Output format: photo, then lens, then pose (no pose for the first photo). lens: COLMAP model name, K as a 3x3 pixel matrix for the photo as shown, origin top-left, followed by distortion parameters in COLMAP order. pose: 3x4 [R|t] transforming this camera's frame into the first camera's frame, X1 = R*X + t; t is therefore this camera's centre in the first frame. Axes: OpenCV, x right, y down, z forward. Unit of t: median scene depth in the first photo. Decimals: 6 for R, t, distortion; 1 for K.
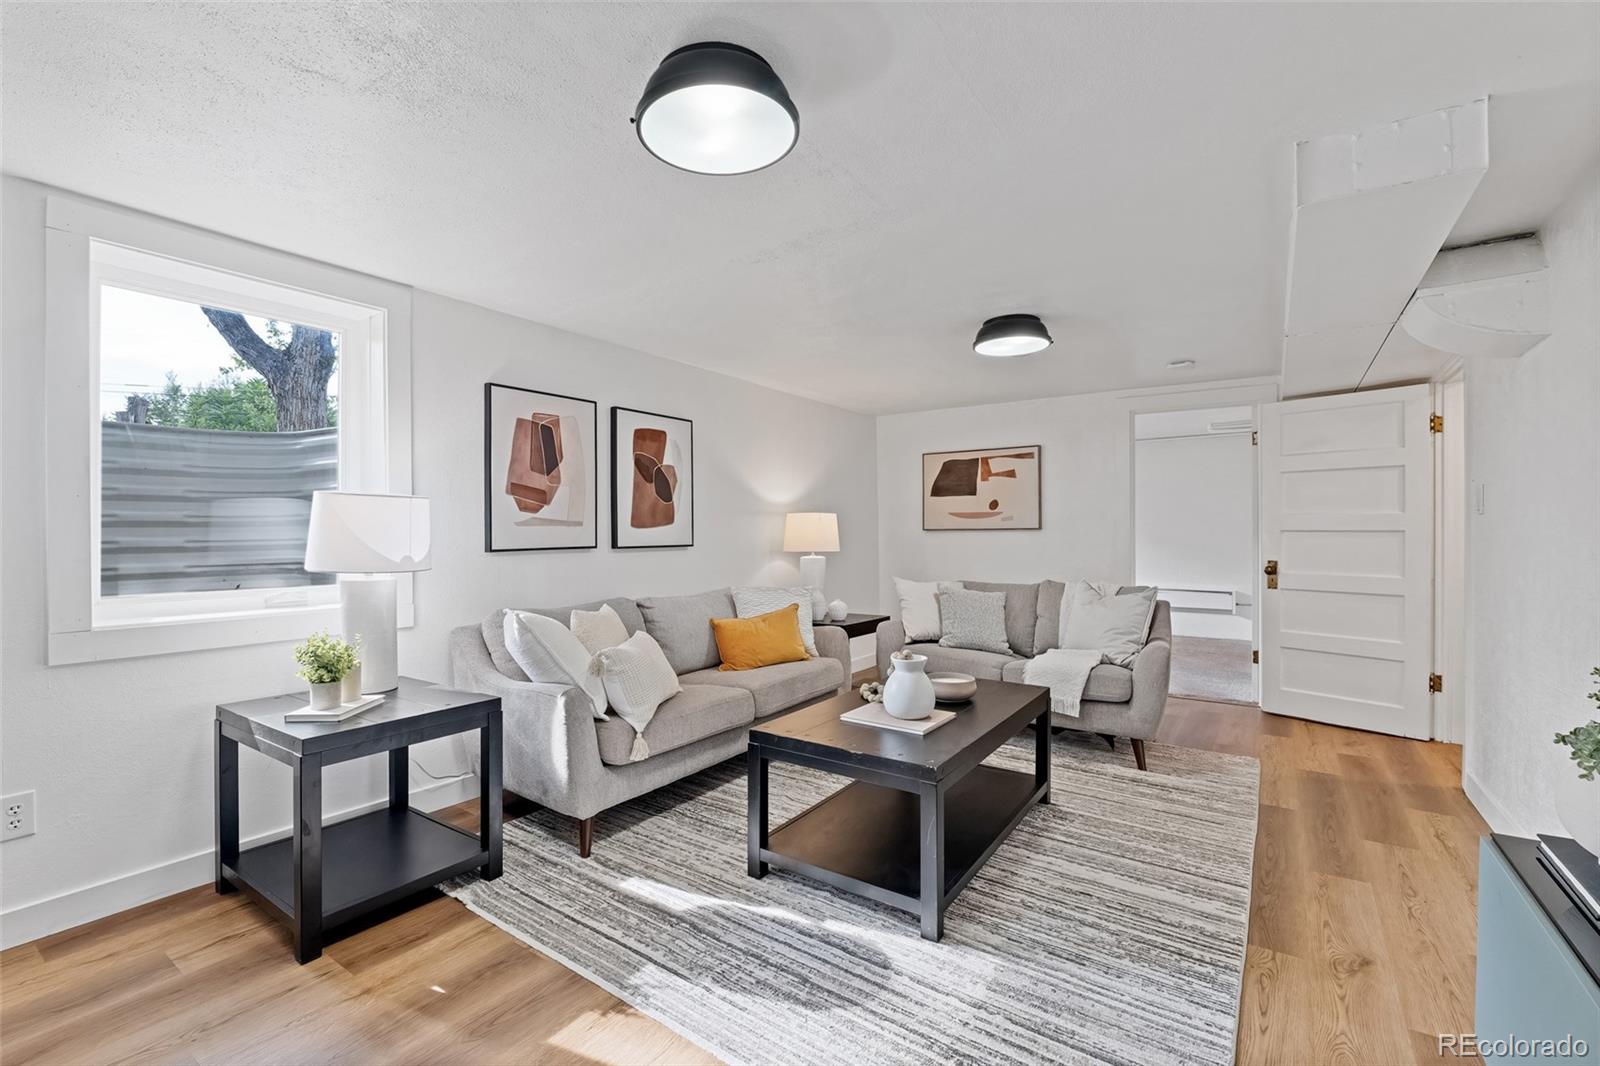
lens RADIAL K [[703.1, 0, 789.4], [0, 703.1, 524.8], [0, 0, 1]] dist [-0.002214, -0.008759]
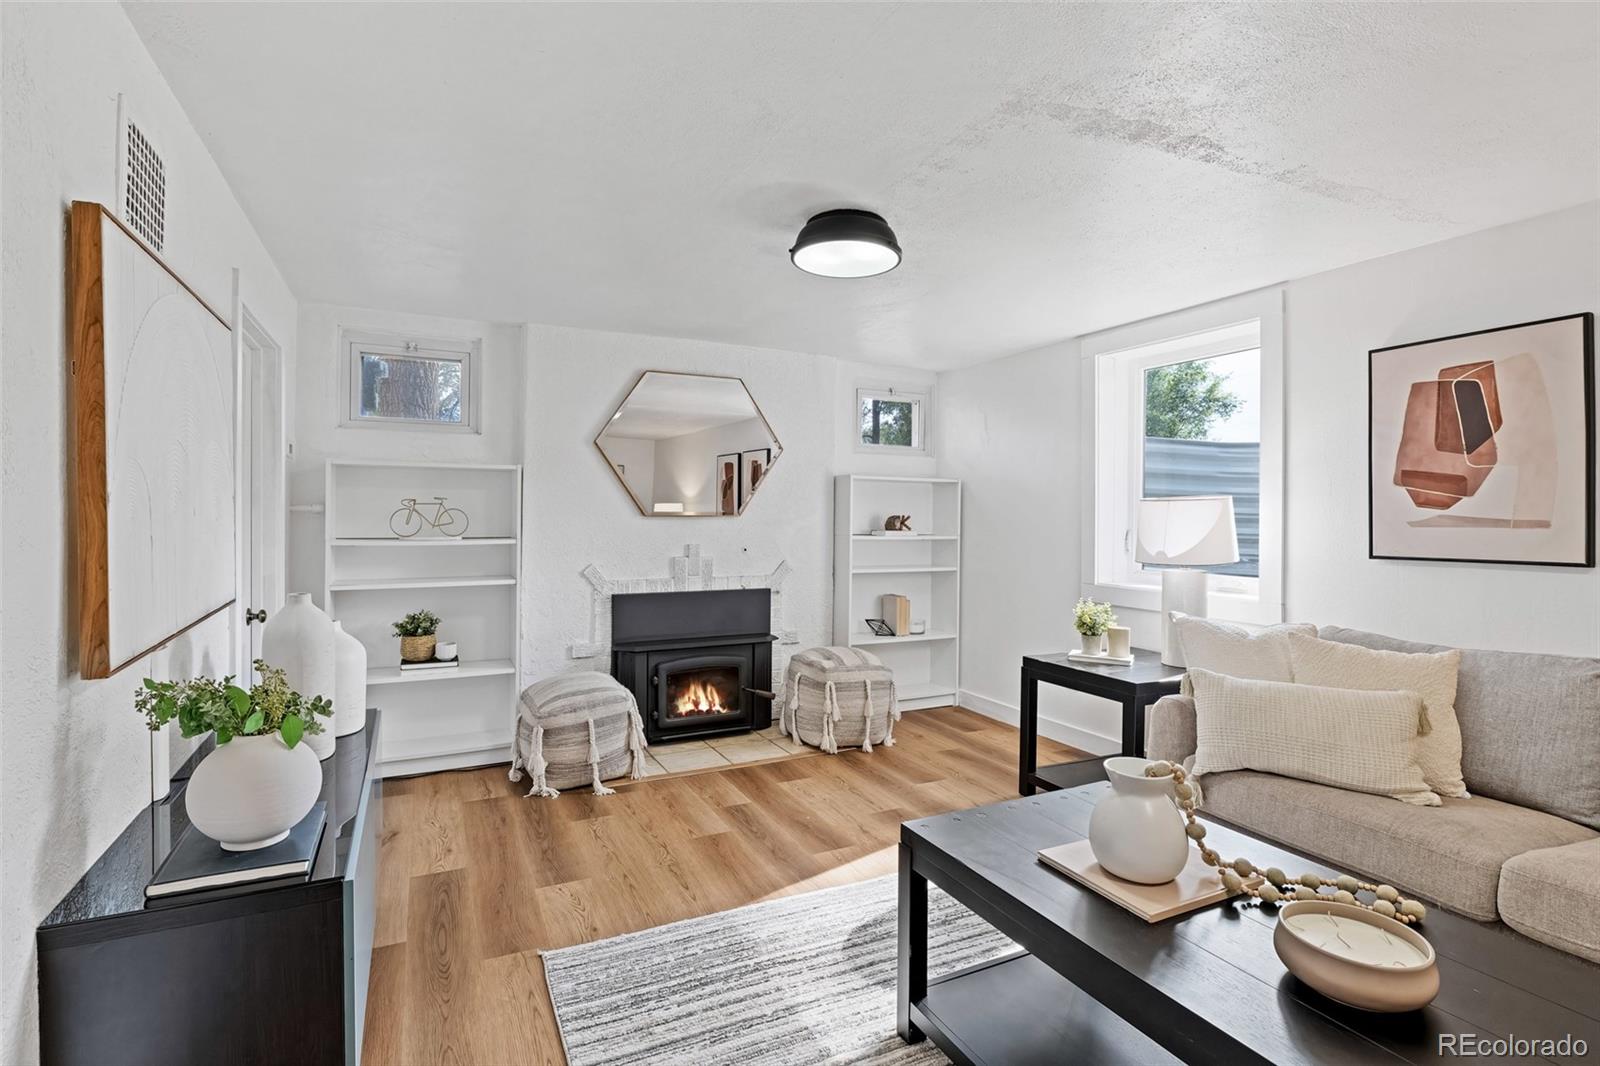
lens RADIAL K [[768.1, 0, 800.0], [0, 768.1, 533.0], [0, 0, 1]] dist [-0.001568, -0.000203]
pose [[-0.483129, 0.019172, -0.875340, 0.648278], [0.000673, 0.999768, 0.021525, -0.009967], [0.875549, 0.009810, -0.483029, 0.820293]]
